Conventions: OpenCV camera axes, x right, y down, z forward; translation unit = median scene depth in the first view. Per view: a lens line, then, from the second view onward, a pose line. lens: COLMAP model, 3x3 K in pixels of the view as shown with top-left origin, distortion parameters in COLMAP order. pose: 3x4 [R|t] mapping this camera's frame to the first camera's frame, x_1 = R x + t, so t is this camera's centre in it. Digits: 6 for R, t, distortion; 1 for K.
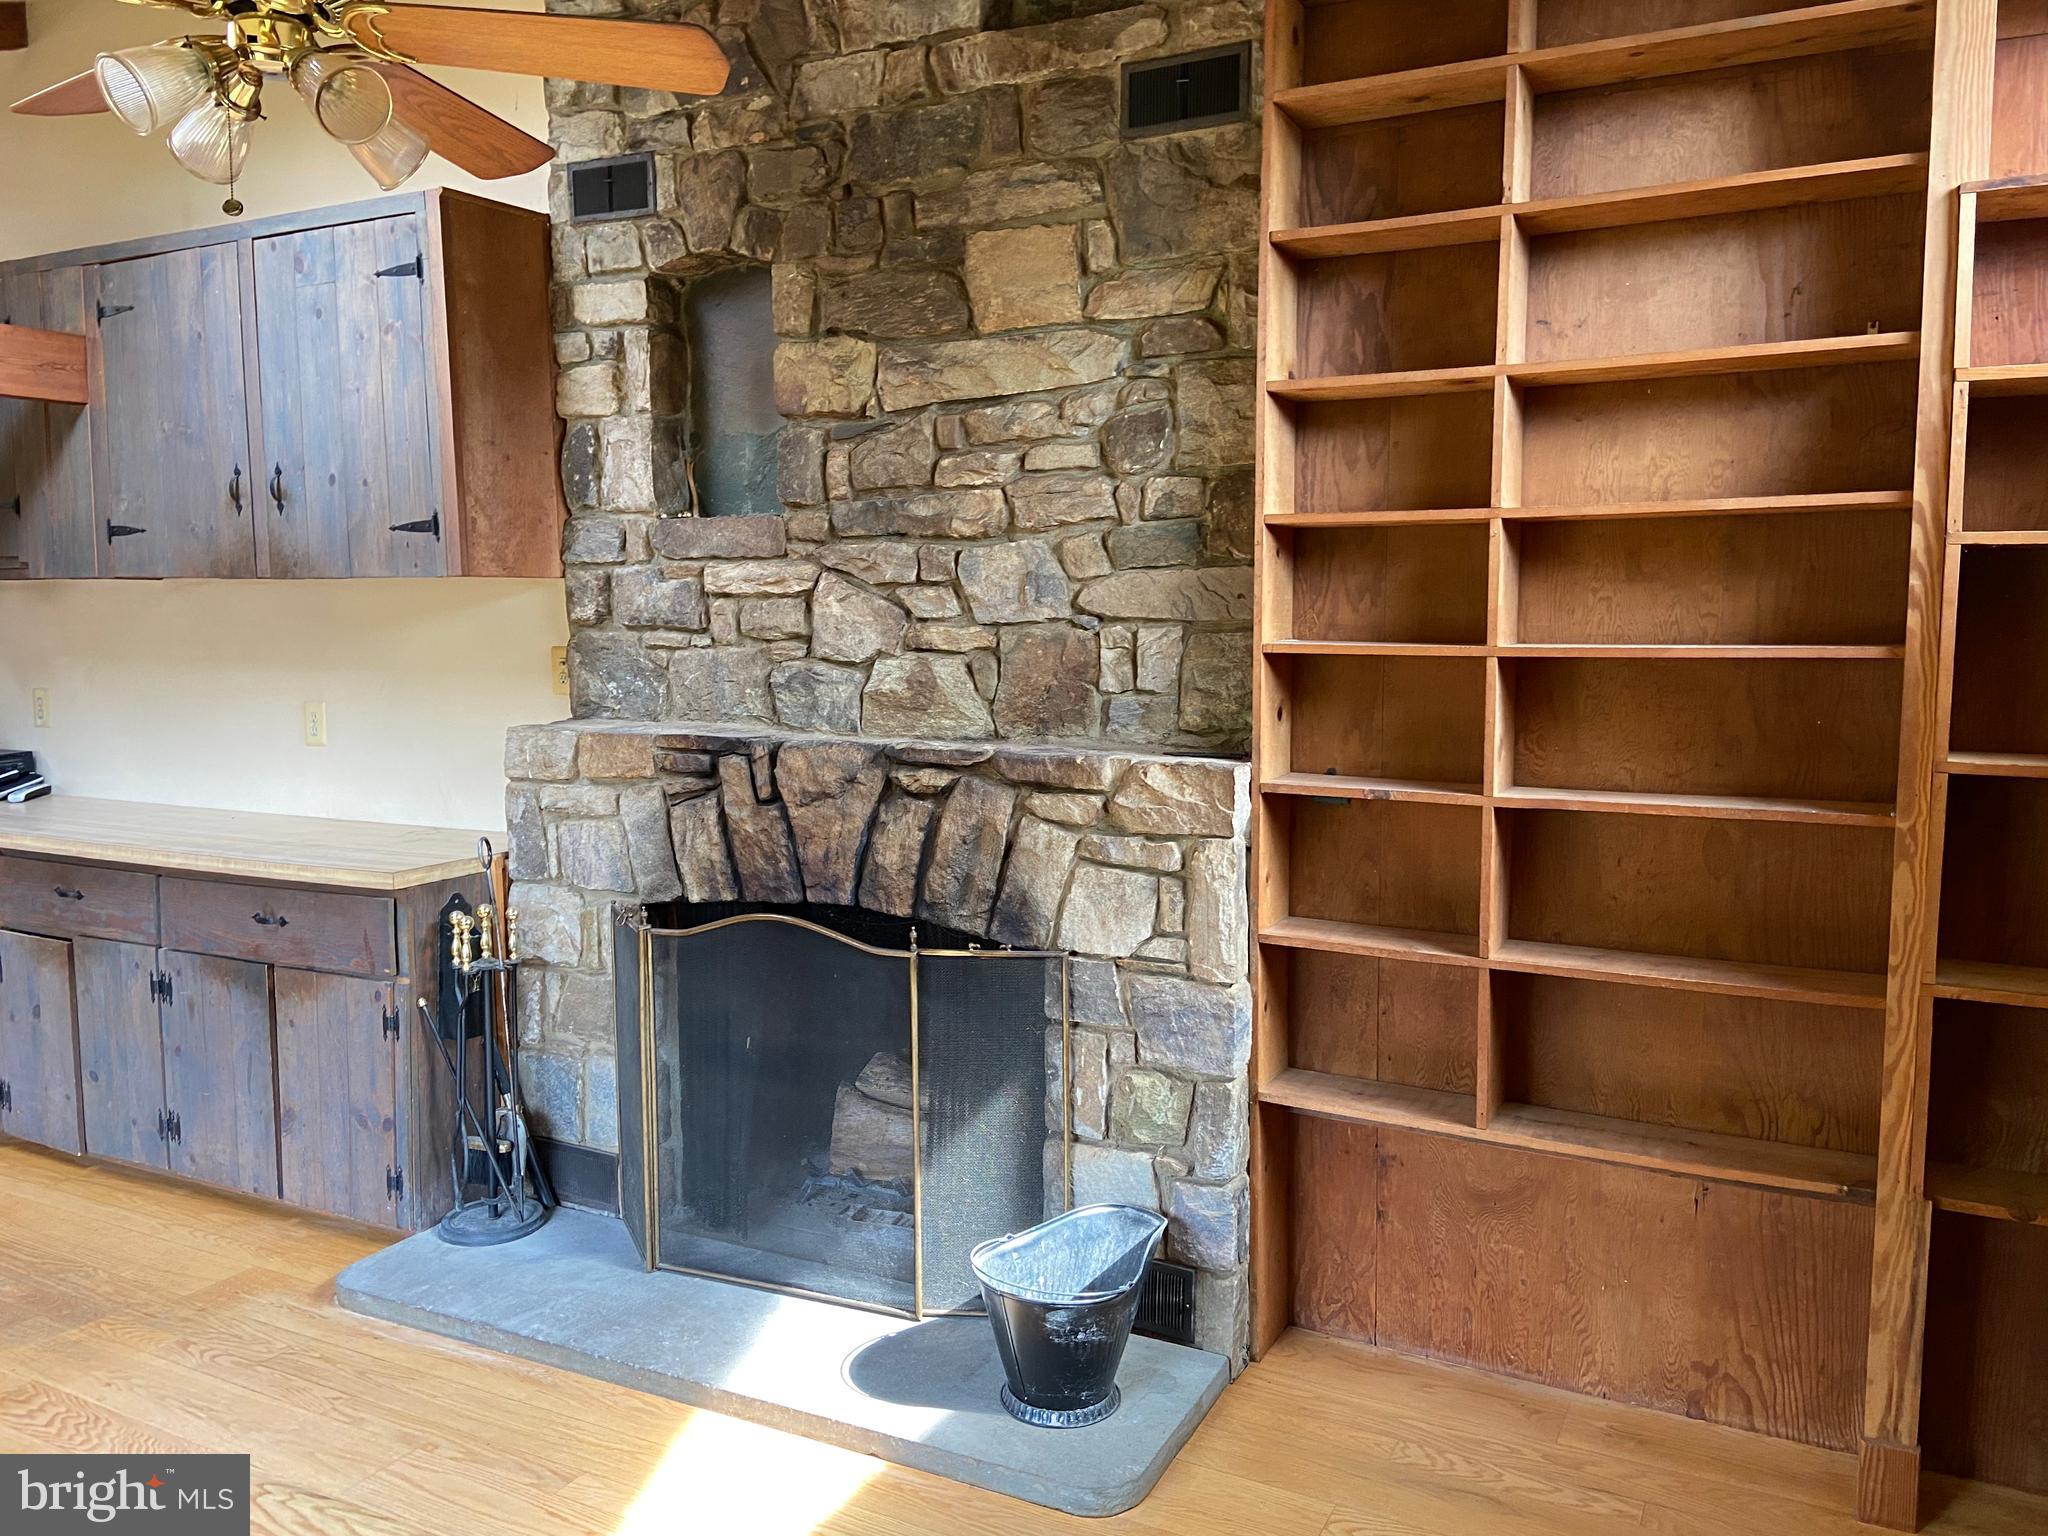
lens RADIAL K [[1535.0, 0, 1014.8], [0, 1535.0, 748.7], [0, 0, 1]] dist [0.120018, -0.161468]
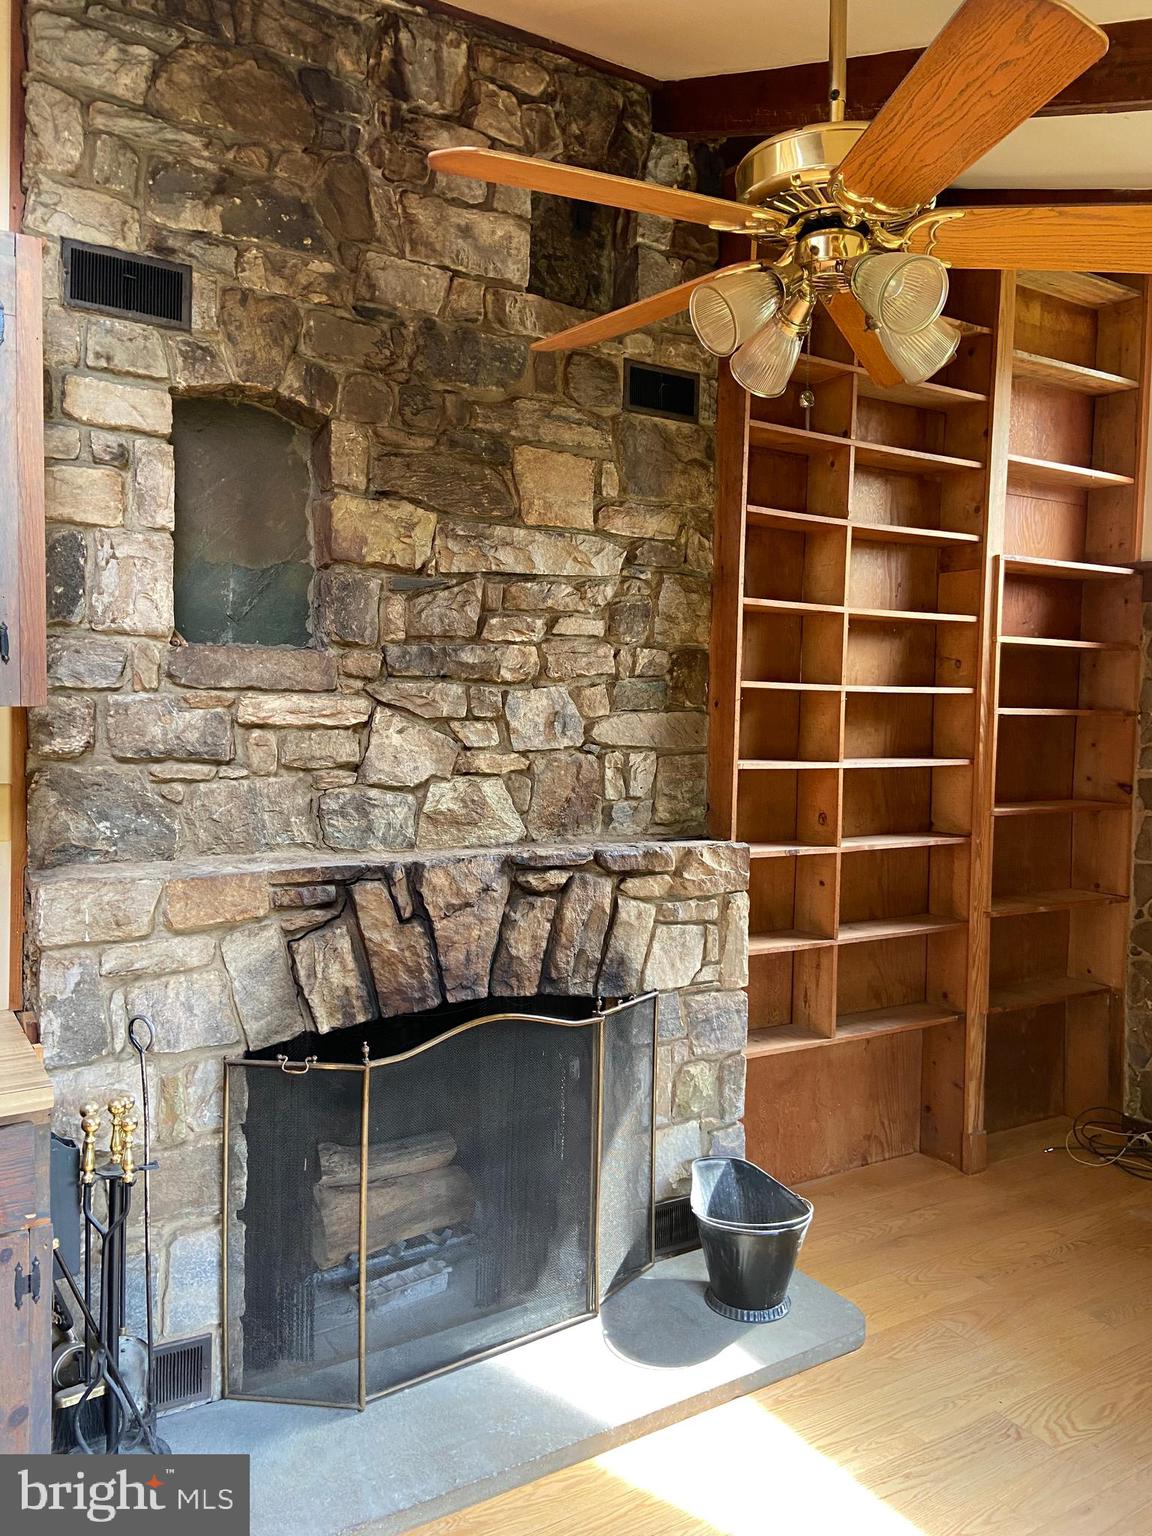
lens RADIAL K [[1151.2, 0, 582.9], [0, 1151.2, 756.8], [0, 0, 1]] dist [0.120018, -0.161468]
pose [[0.496489, -0.029514, 0.867541, -0.808595], [0.058583, 0.998282, 0.000435, -0.073964], [-0.866064, 0.050607, 0.497365, 0.485335]]
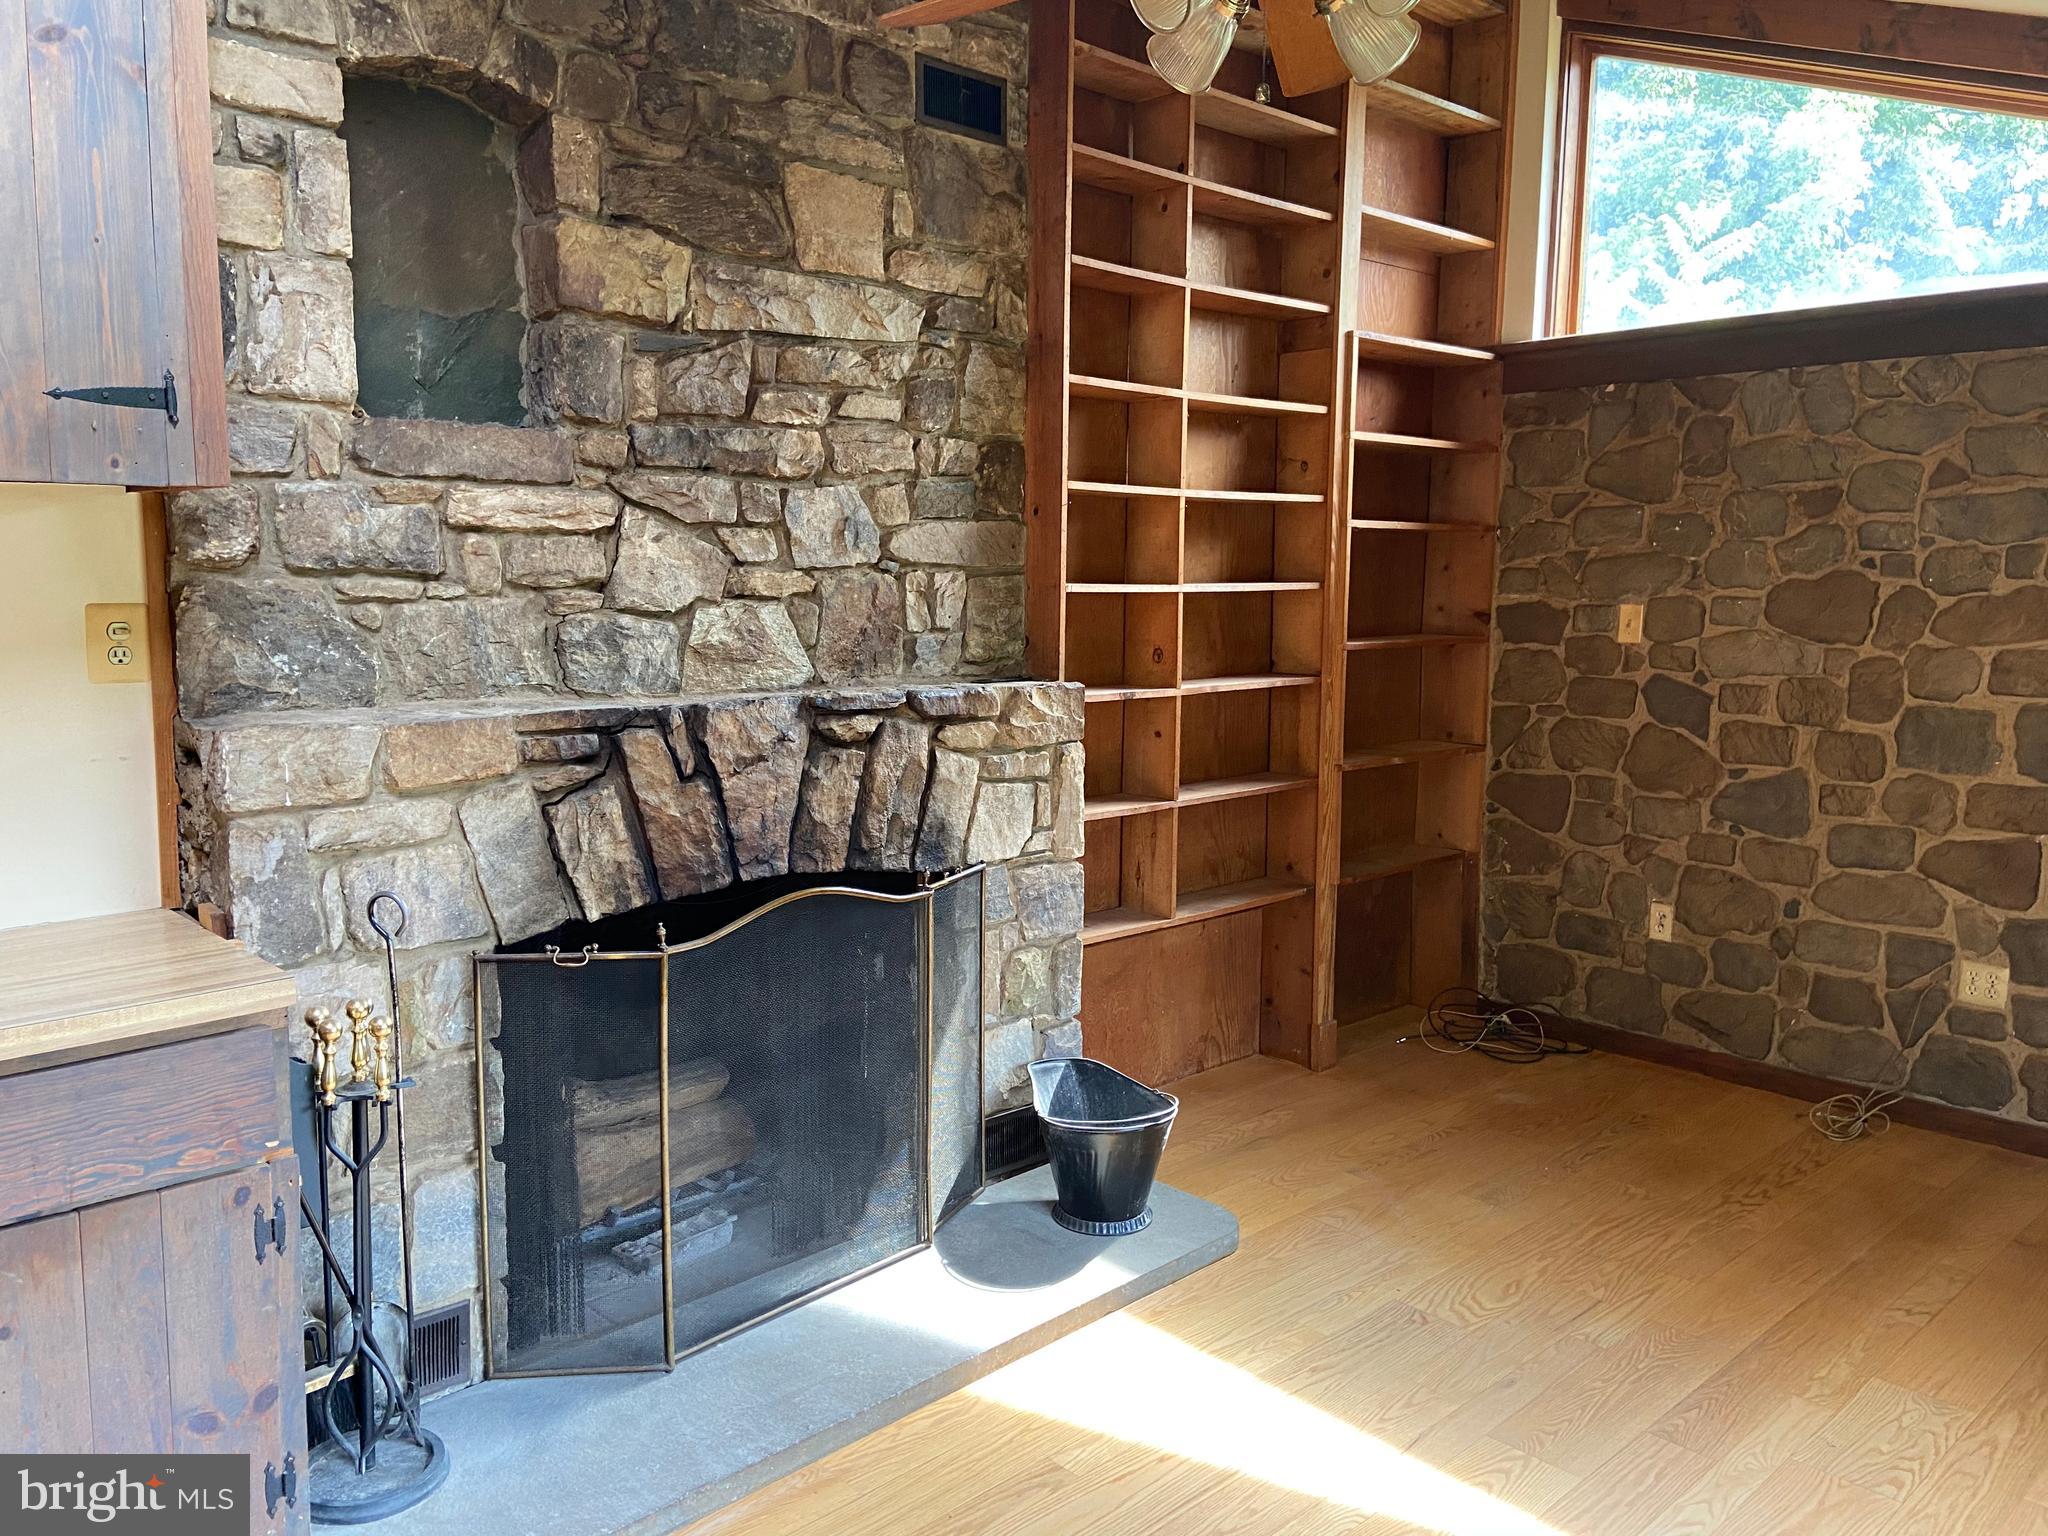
lens RADIAL K [[1535.0, 0, 1014.8], [0, 1535.0, 748.7], [0, 0, 1]] dist [0.120018, -0.161468]
pose [[0.324049, -0.107091, 0.939960, -0.908345], [0.079399, 0.993145, 0.085778, -0.040539], [-0.942703, 0.046836, 0.330330, 0.552034]]
